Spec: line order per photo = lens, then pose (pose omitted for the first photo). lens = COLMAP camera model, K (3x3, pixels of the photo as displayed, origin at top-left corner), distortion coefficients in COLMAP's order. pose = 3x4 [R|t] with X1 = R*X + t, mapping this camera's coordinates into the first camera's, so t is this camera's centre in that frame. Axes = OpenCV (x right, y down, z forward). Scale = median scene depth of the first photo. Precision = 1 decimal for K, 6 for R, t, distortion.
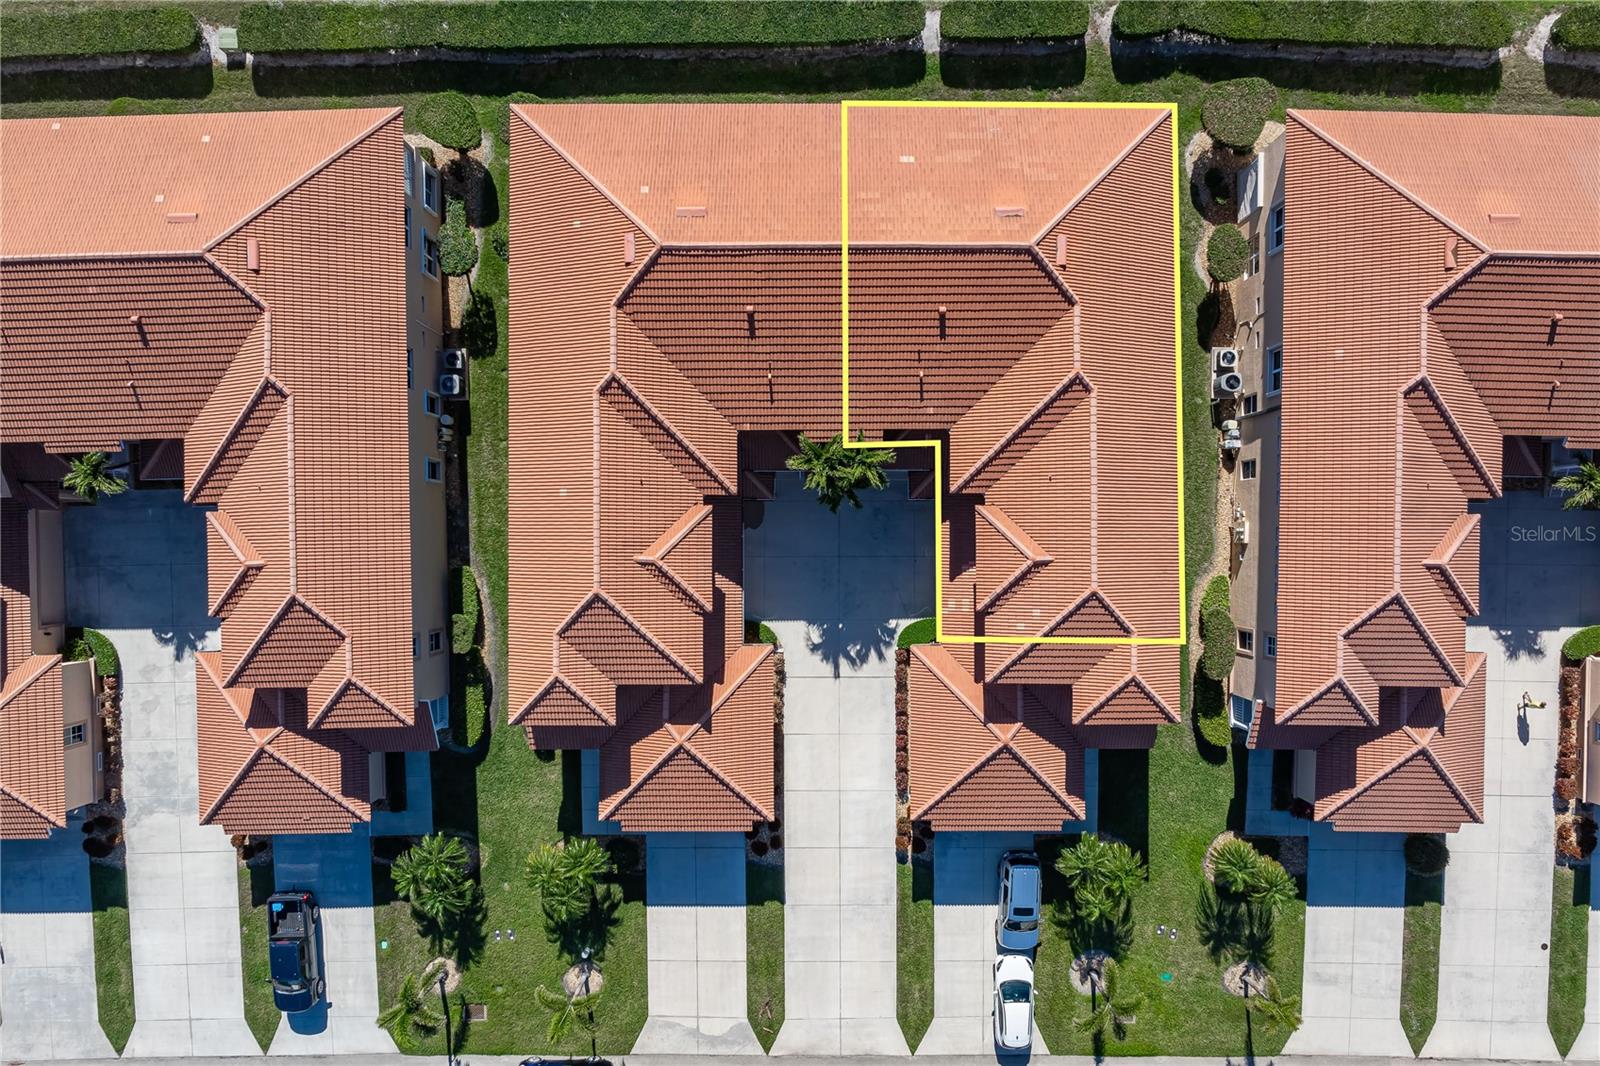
lens RADIAL K [[1105.4, 0, 802.6], [0, 1105.4, 537.2], [0, 0, 1]] dist [-0.028419, 0.010774]
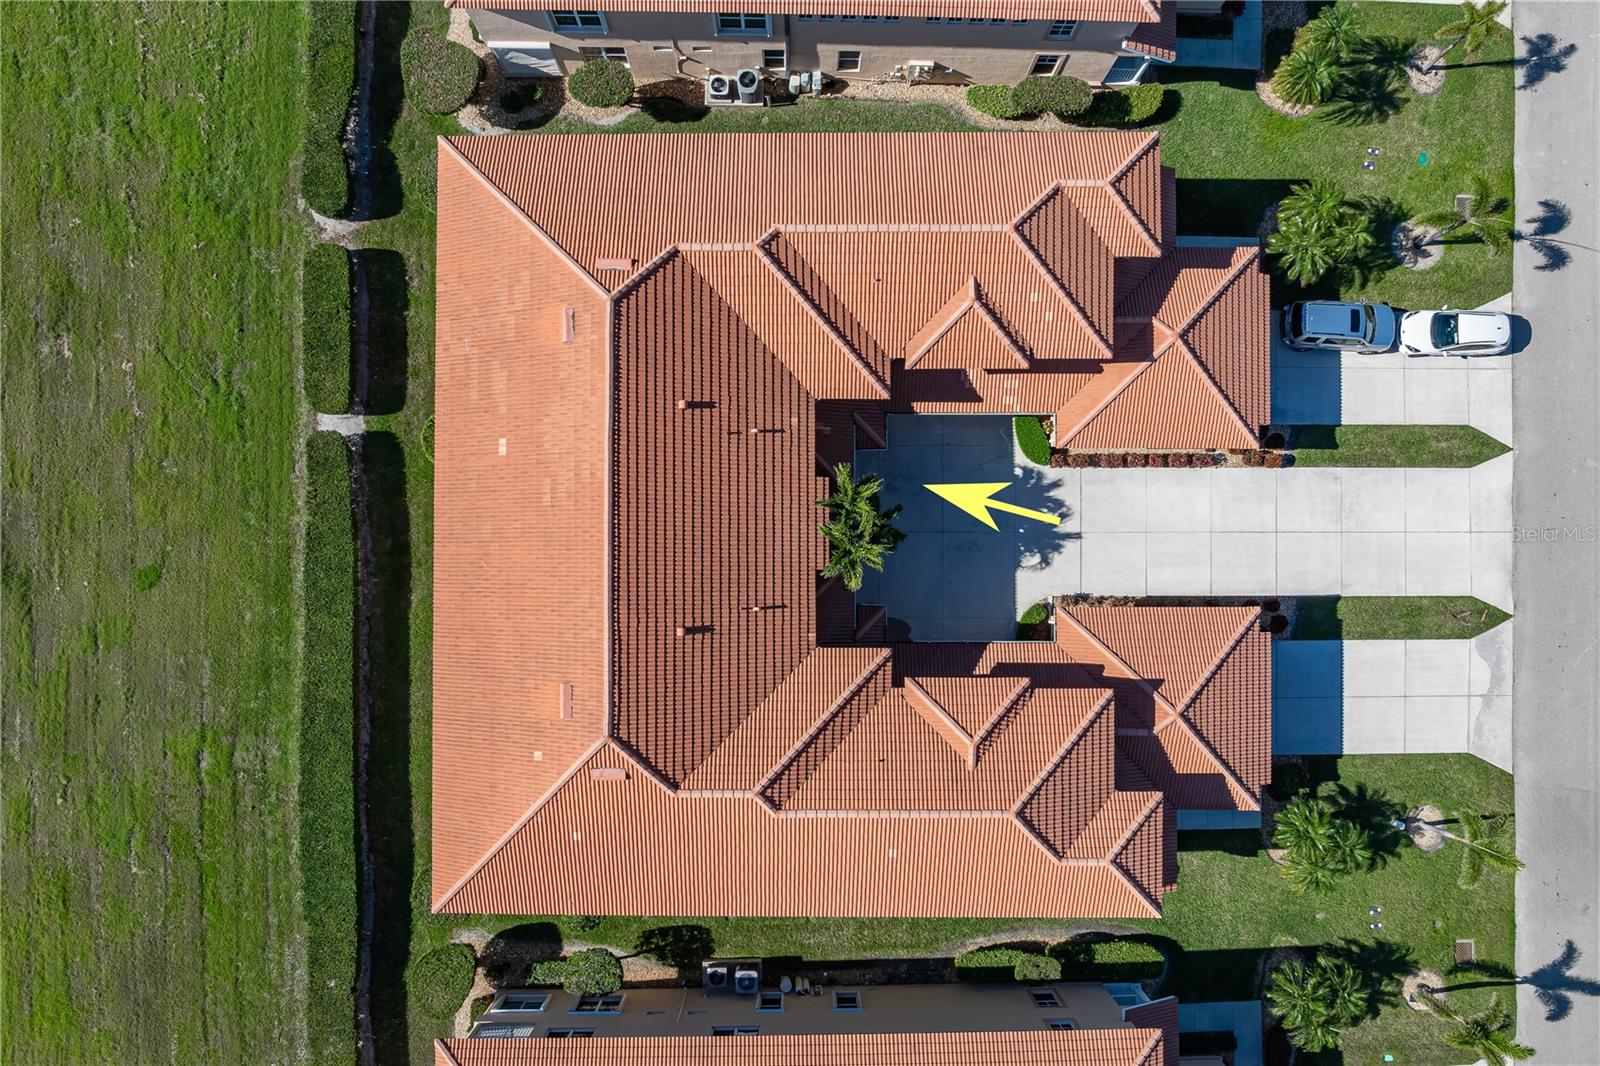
lens RADIAL K [[1105.4, 0, 771.8], [0, 1105.4, 576.7], [0, 0, 1]] dist [-0.028419, 0.010774]
pose [[0.003074, -0.999924, 0.011951, -0.013605], [0.999956, 0.002968, -0.008872, -0.114516], [0.008836, 0.011978, 0.999889, 0.135431]]
